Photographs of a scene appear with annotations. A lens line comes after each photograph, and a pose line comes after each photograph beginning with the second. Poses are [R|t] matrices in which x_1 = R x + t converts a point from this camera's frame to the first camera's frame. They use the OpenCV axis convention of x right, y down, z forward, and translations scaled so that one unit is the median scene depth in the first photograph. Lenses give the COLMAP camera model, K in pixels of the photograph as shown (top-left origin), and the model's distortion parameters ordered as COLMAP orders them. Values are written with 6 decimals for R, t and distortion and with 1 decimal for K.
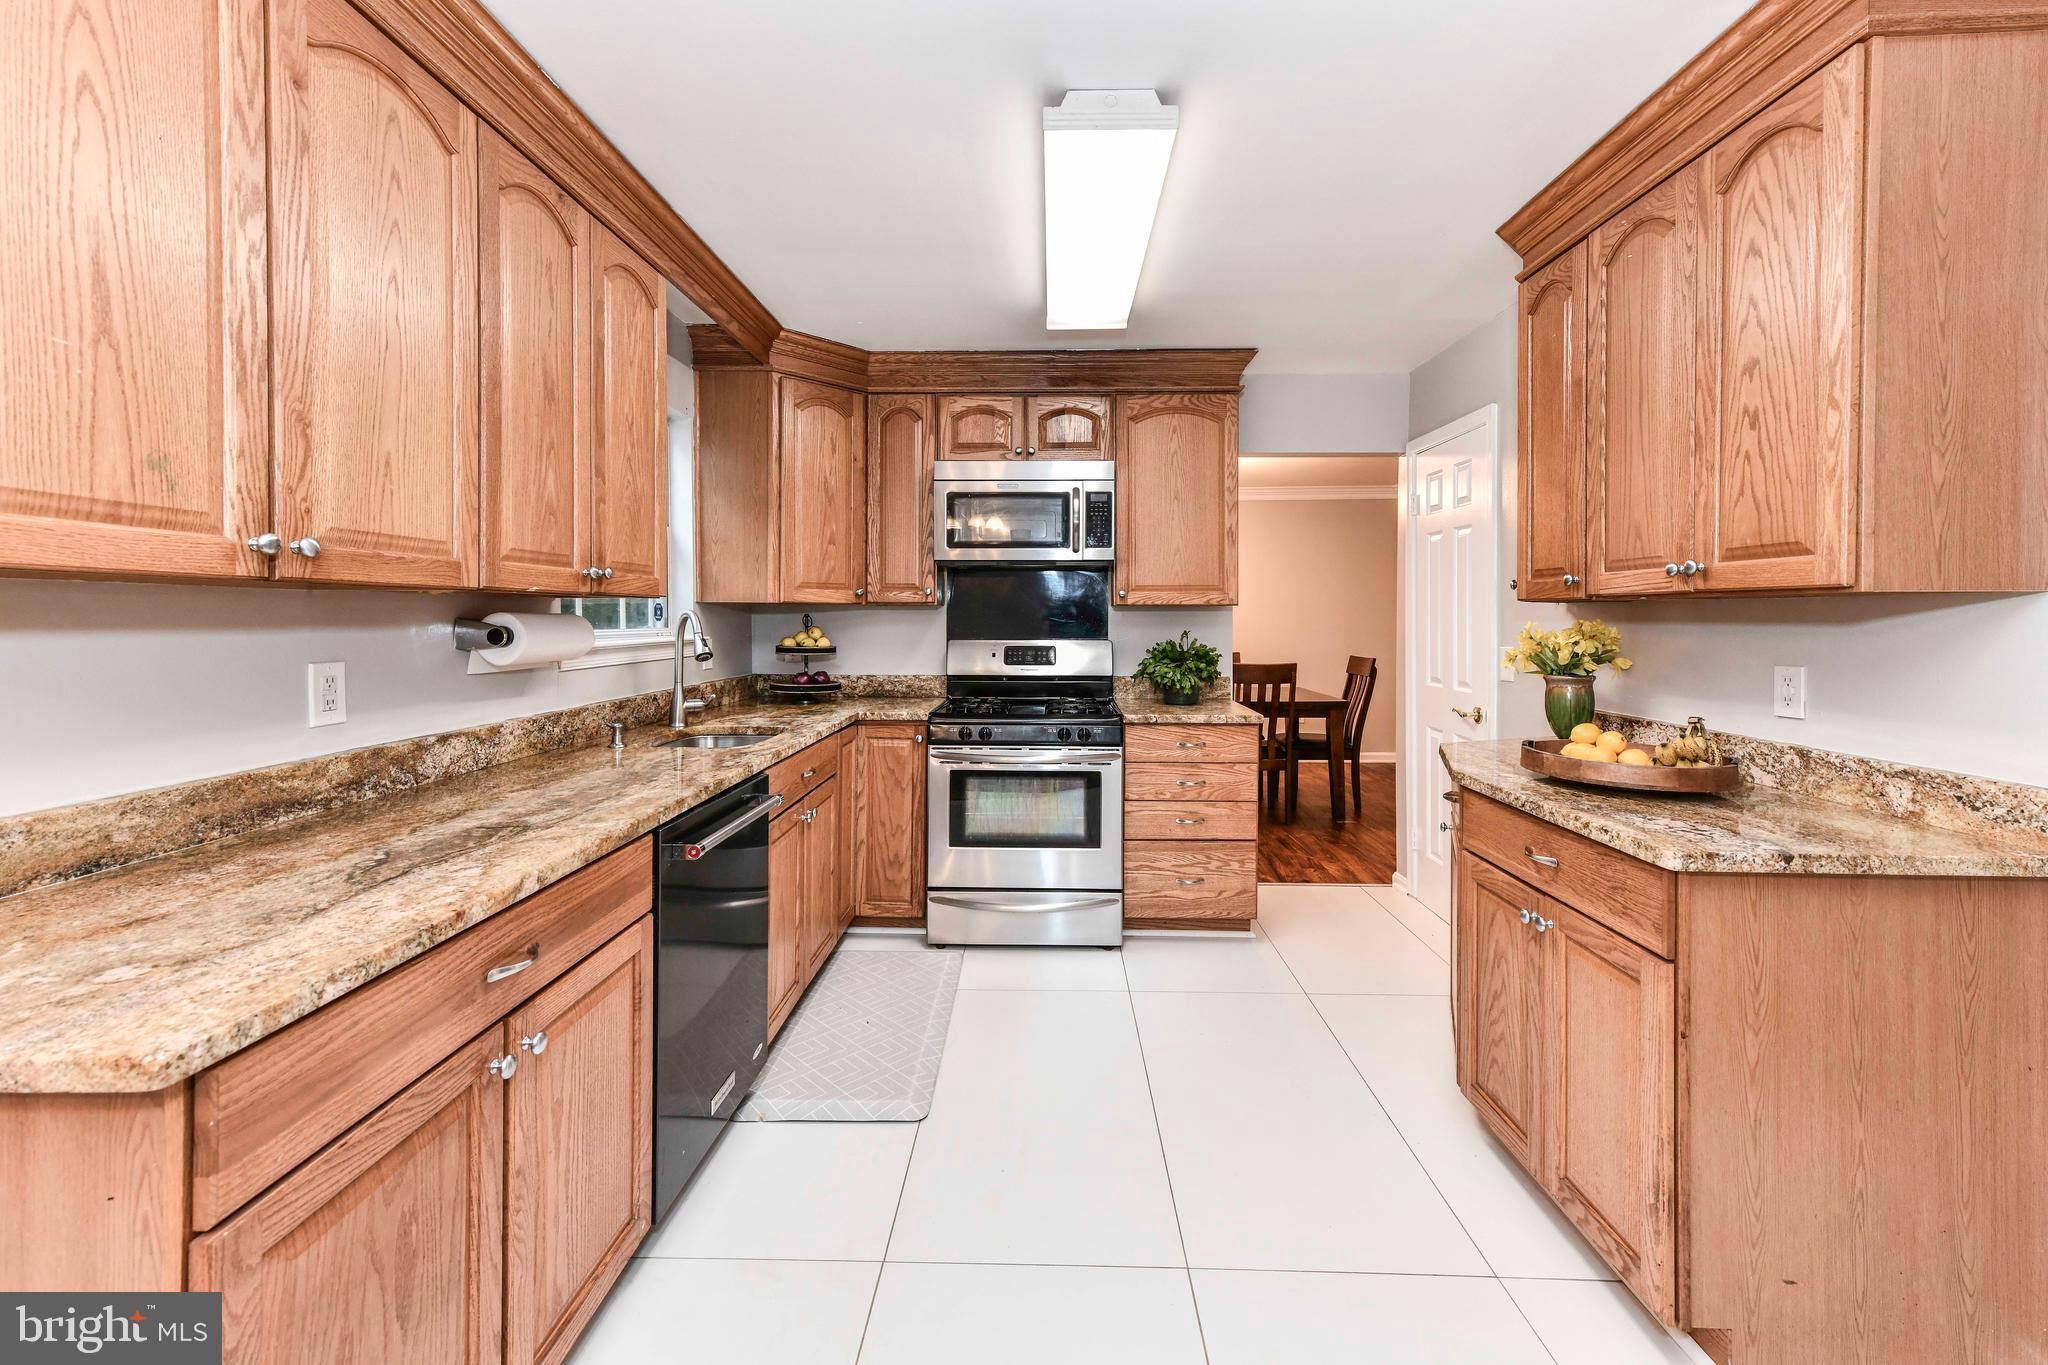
lens RADIAL K [[824.1, 0, 1025.2], [0, 824.1, 624.7], [0, 0, 1]] dist [0.010443, -0.000029]
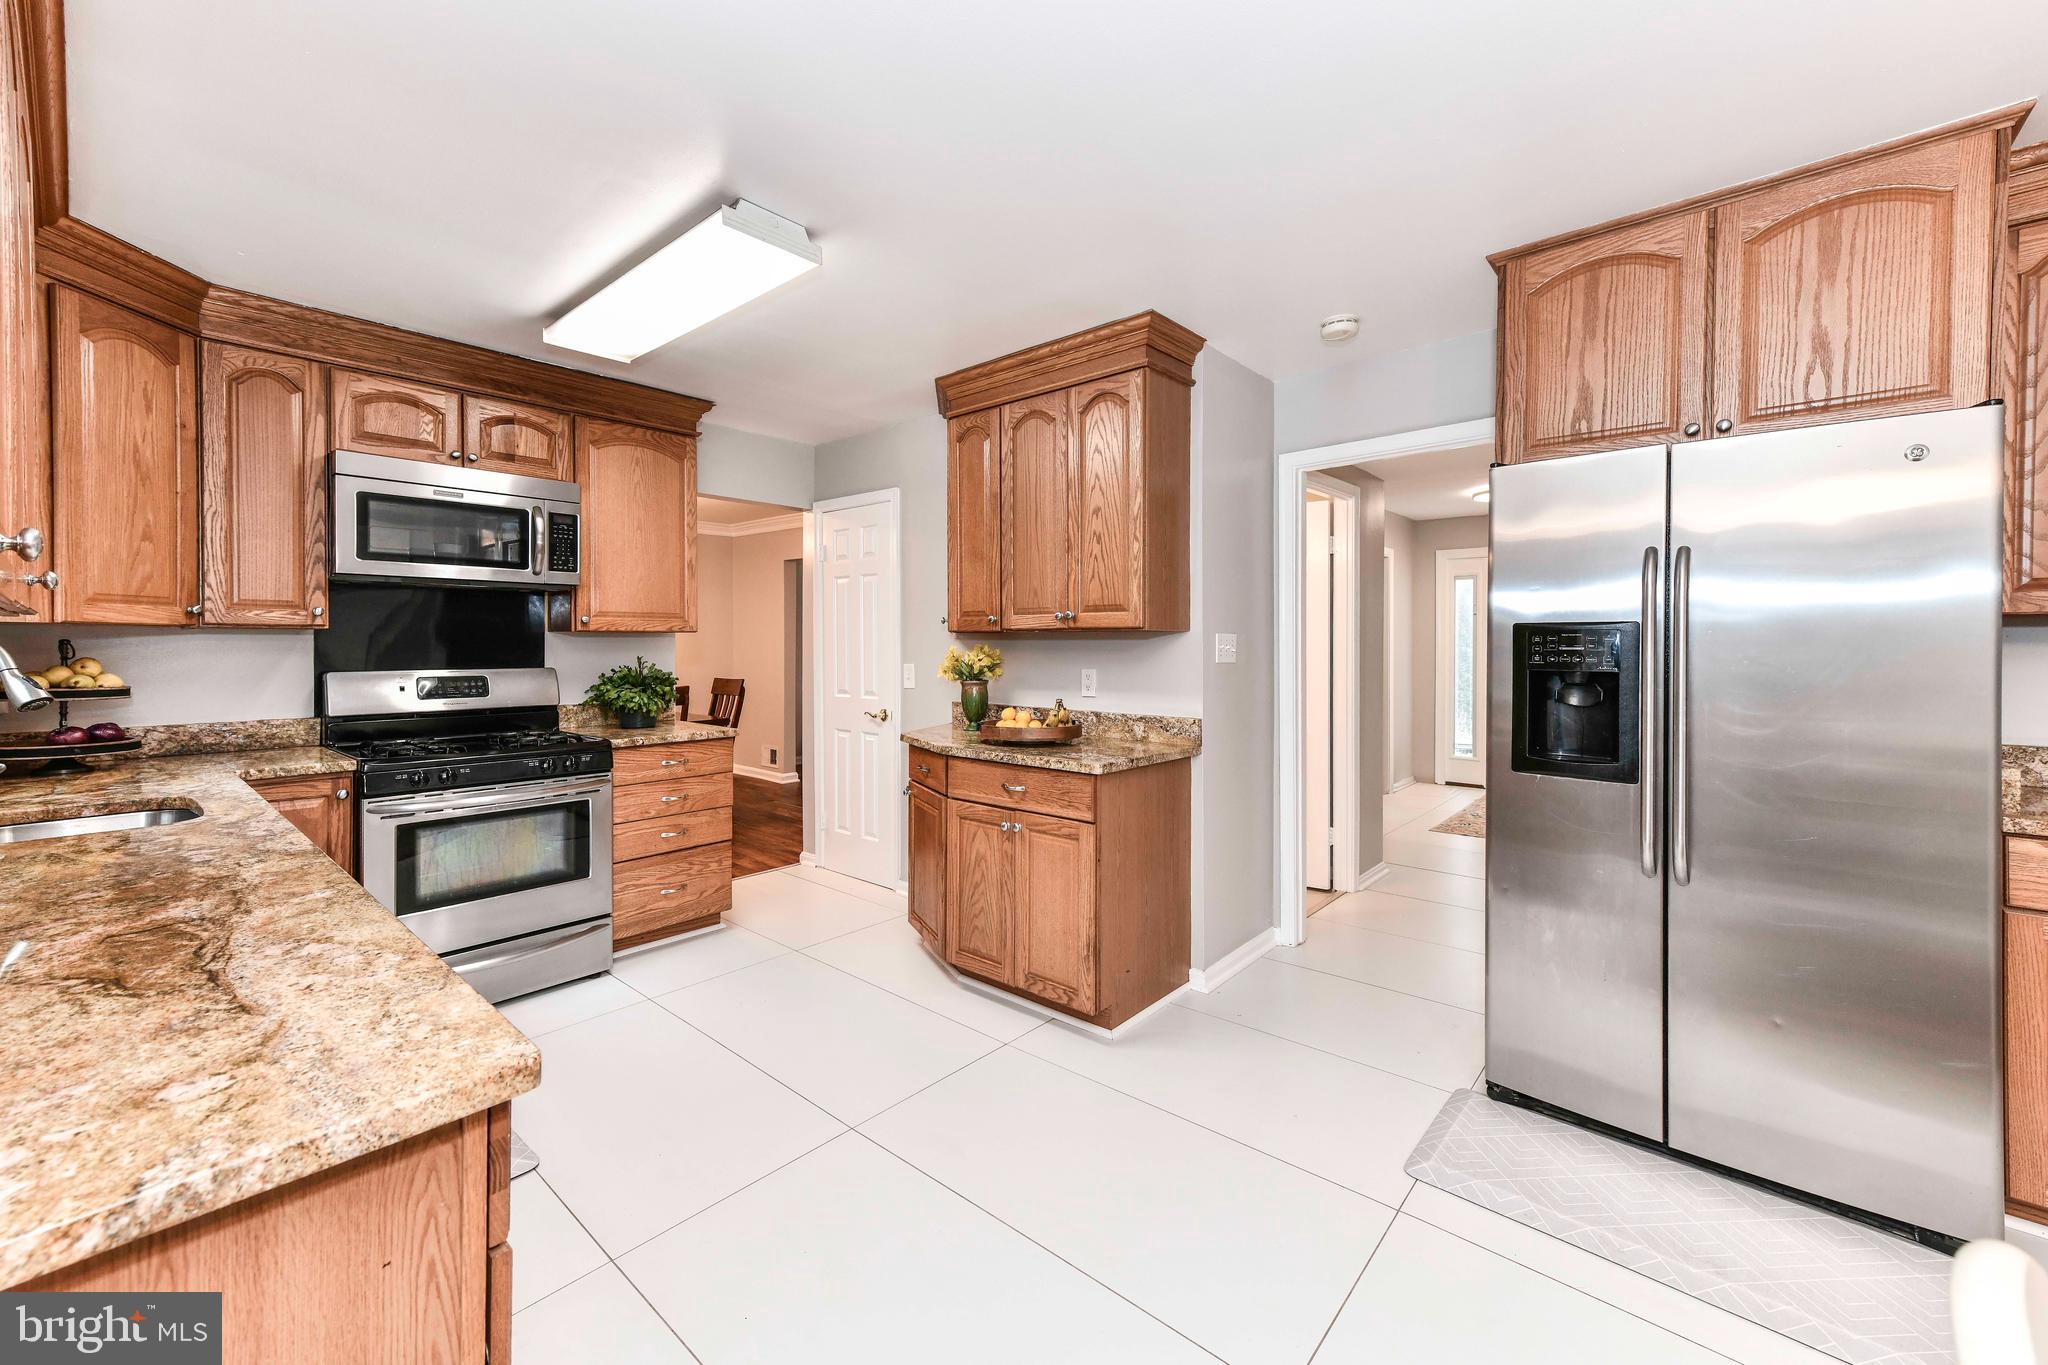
lens RADIAL K [[826.2, 0, 1024.9], [0, 826.2, 654.7], [0, 0, 1]] dist [0.002845, 0.000076]
pose [[0.633624, -0.012672, 0.773537, -0.330553], [0.008834, 0.999919, 0.009145, 0.000068], [-0.773590, 0.001039, 0.633685, -0.032440]]
